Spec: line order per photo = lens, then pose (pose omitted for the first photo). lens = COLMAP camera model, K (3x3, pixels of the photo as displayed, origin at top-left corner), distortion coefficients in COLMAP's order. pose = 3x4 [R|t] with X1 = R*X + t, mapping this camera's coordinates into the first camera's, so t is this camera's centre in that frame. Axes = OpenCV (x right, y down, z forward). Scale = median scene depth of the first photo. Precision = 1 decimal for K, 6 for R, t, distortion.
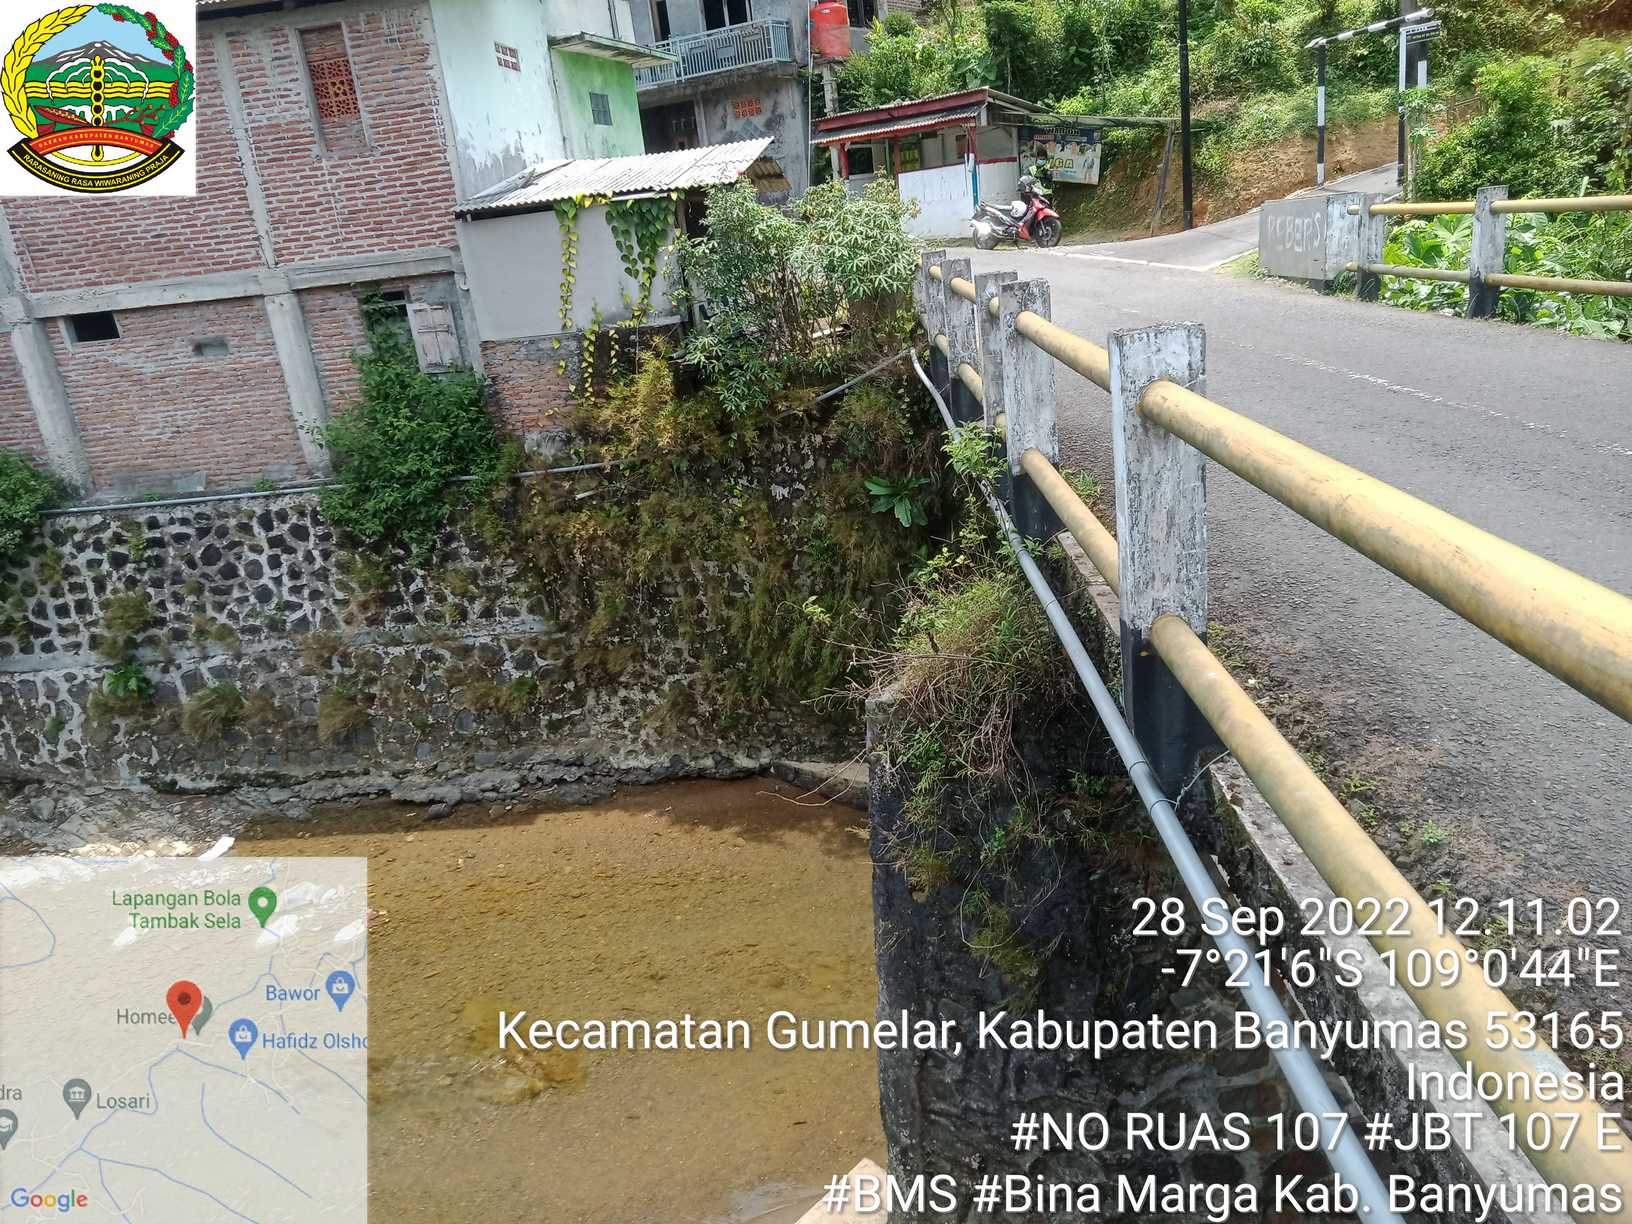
lens RADIAL K [[1194.5, 0, 824.3], [0, 1194.5, 637.2], [0, 0, 1]] dist [0.022958, -0.014719]
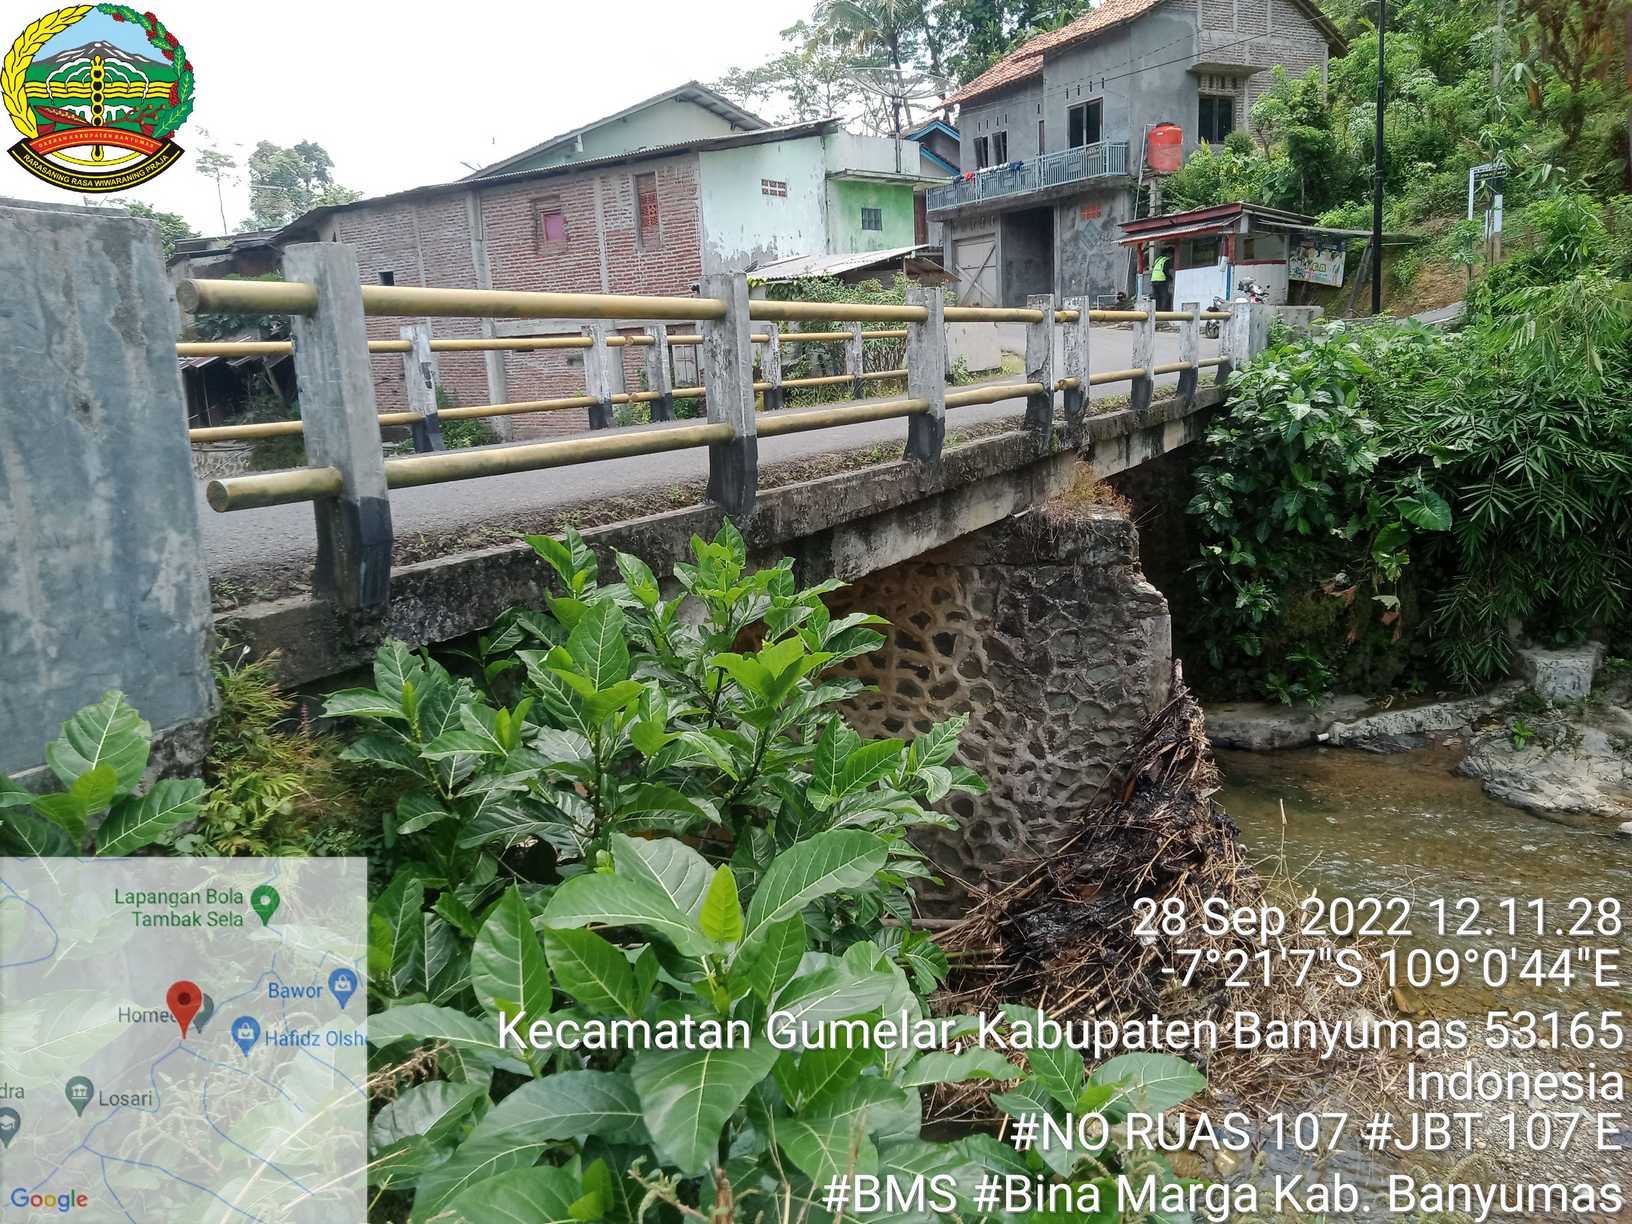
lens RADIAL K [[1194.5, 0, 824.3], [0, 1194.5, 637.2], [0, 0, 1]] dist [0.022958, -0.014719]
pose [[0.885442, 0.172180, -0.431679, 0.526570], [-0.196438, 0.980444, -0.011865, 0.075671], [0.421195, 0.095304, 0.901949, -0.274379]]
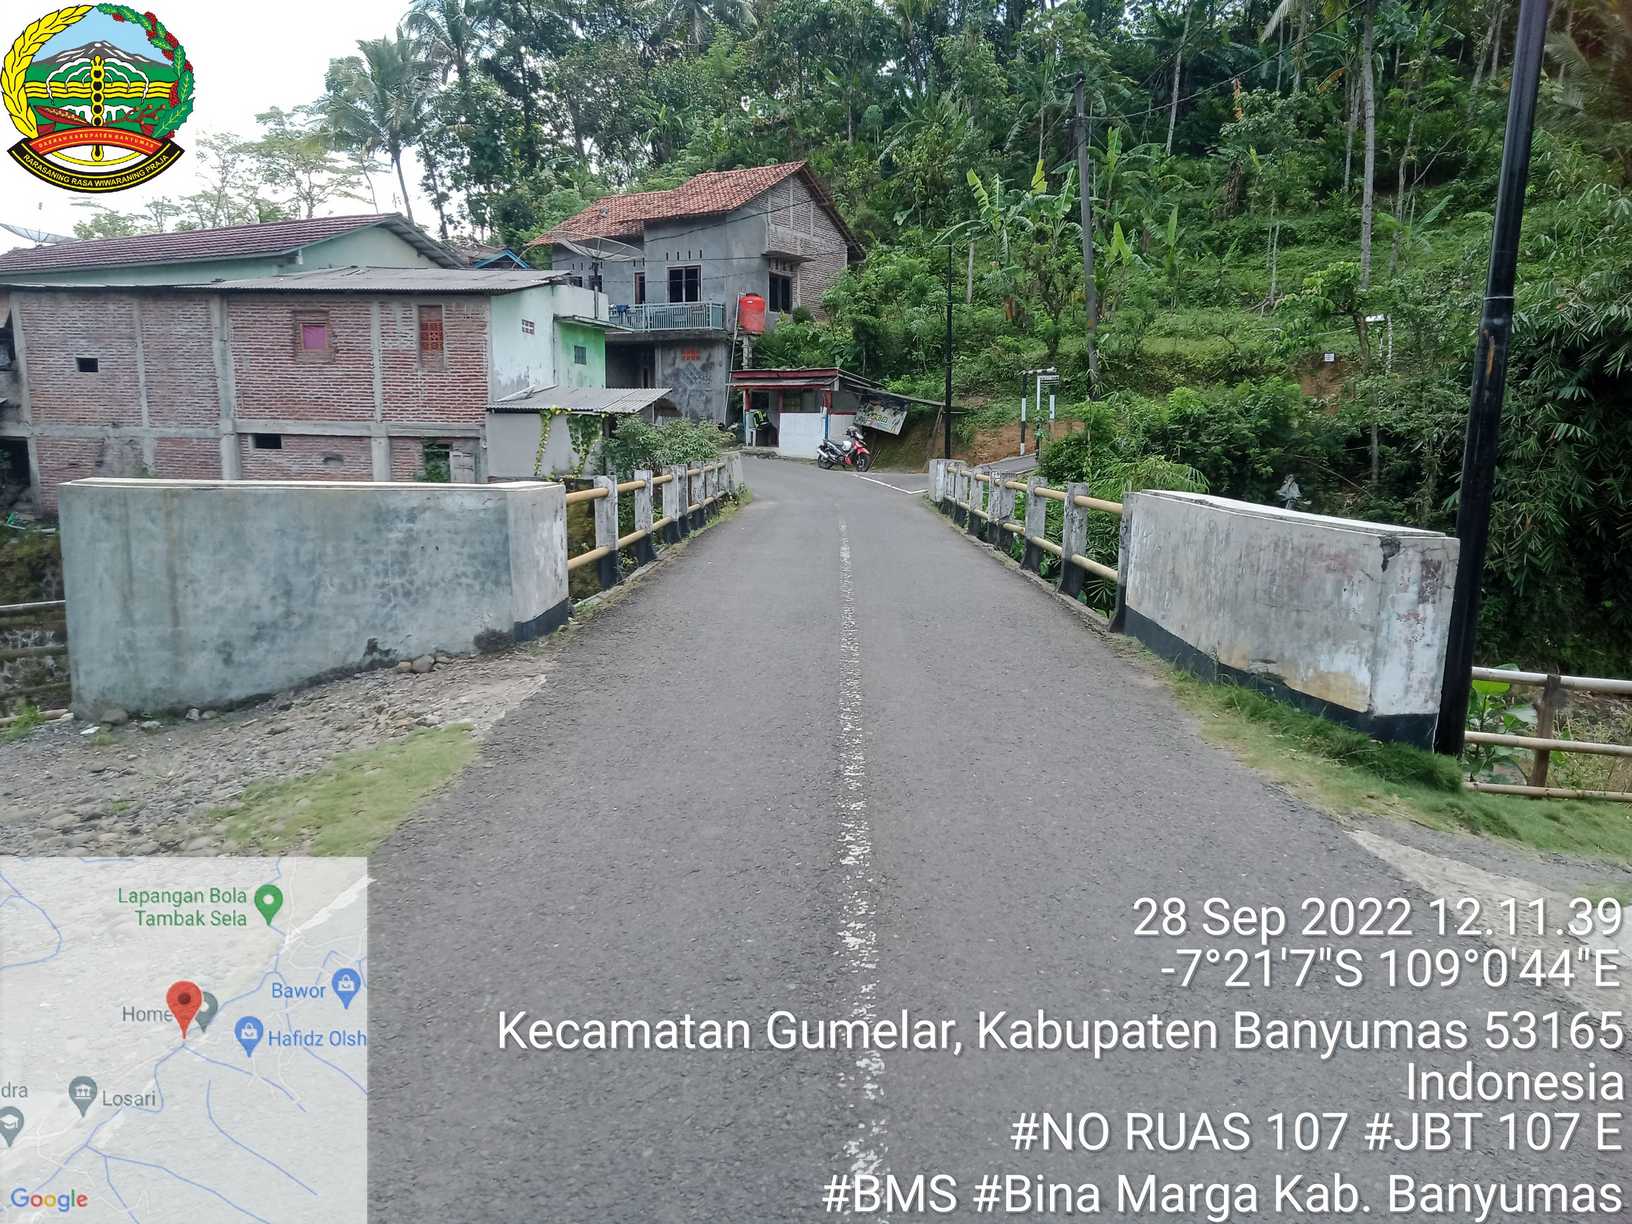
lens RADIAL K [[1194.5, 0, 824.3], [0, 1194.5, 637.2], [0, 0, 1]] dist [0.022958, -0.014719]
pose [[0.991851, 0.123531, 0.031162, 0.167954], [-0.116669, 0.978972, -0.167338, 0.206623], [-0.051178, 0.162338, 0.985407, -0.676783]]
